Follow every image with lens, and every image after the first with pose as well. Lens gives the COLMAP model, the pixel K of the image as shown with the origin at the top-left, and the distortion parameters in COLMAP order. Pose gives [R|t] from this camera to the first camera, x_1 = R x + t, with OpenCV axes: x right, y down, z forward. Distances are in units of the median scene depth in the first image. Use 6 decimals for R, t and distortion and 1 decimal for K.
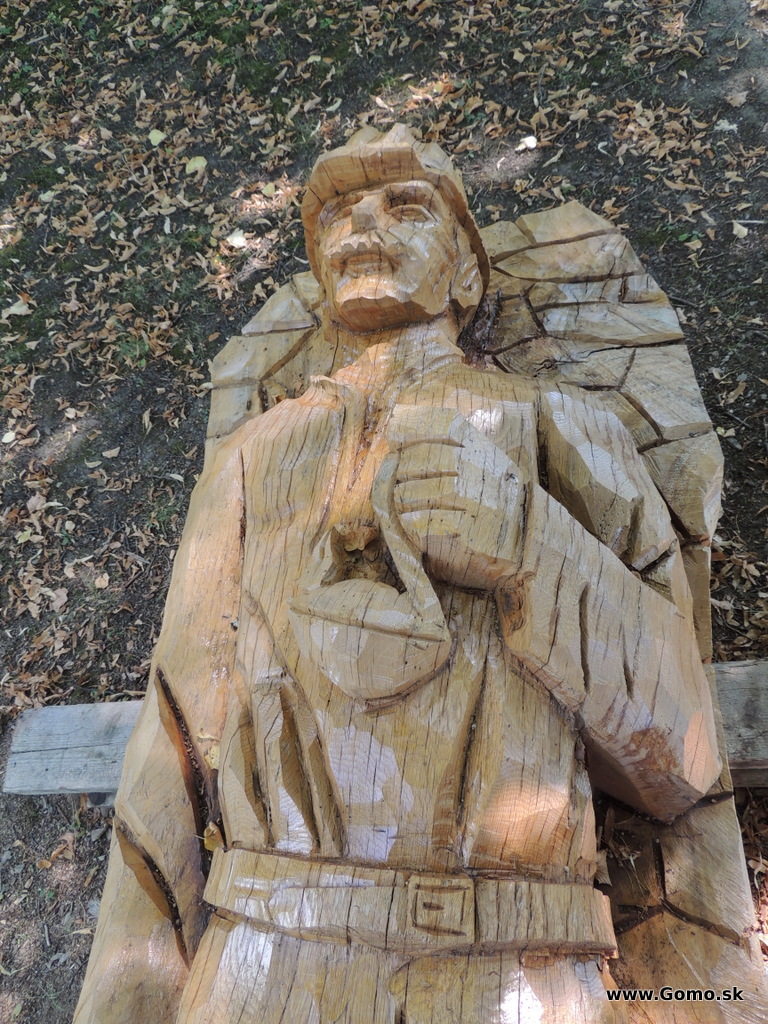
lens RADIAL K [[730.5, 0, 381.4], [0, 730.5, 510.5], [0, 0, 1]] dist [-0.021153, 0.002174]
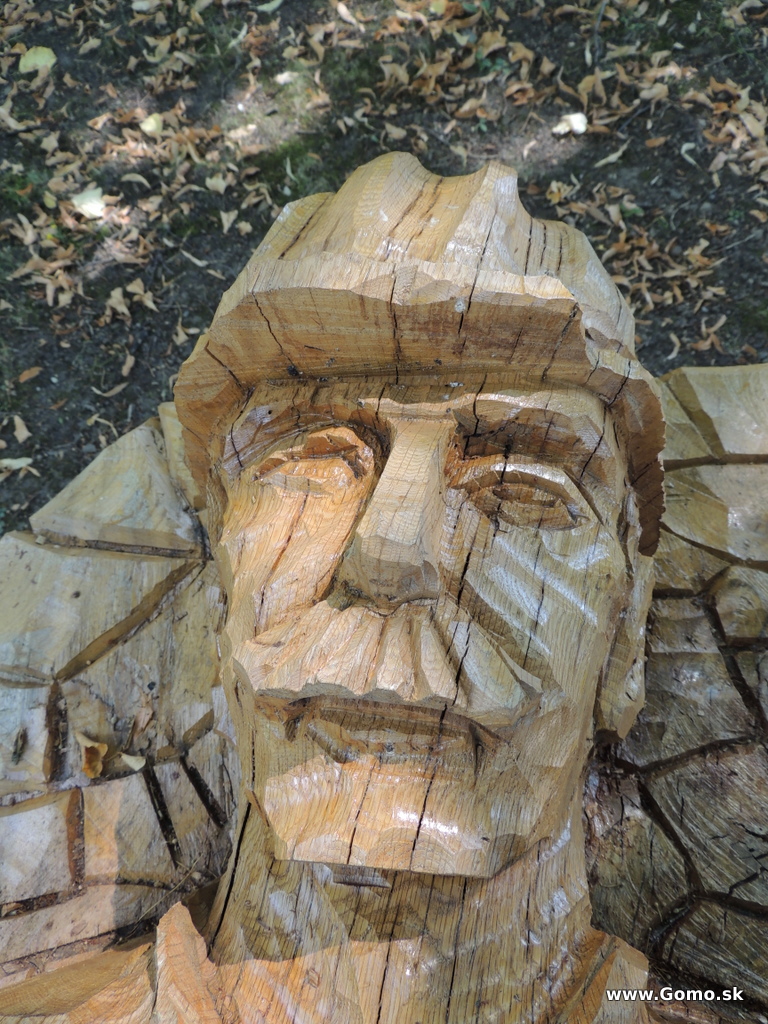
lens RADIAL K [[817.2, 0, 387.5], [0, 817.2, 513.9], [0, 0, 1]] dist [-0.024059, 0.010764]
pose [[0.984794, 0.093091, 0.146682, -0.030532], [-0.101279, 0.993633, 0.049364, -0.179941], [-0.141152, -0.063469, 0.987951, 0.290012]]
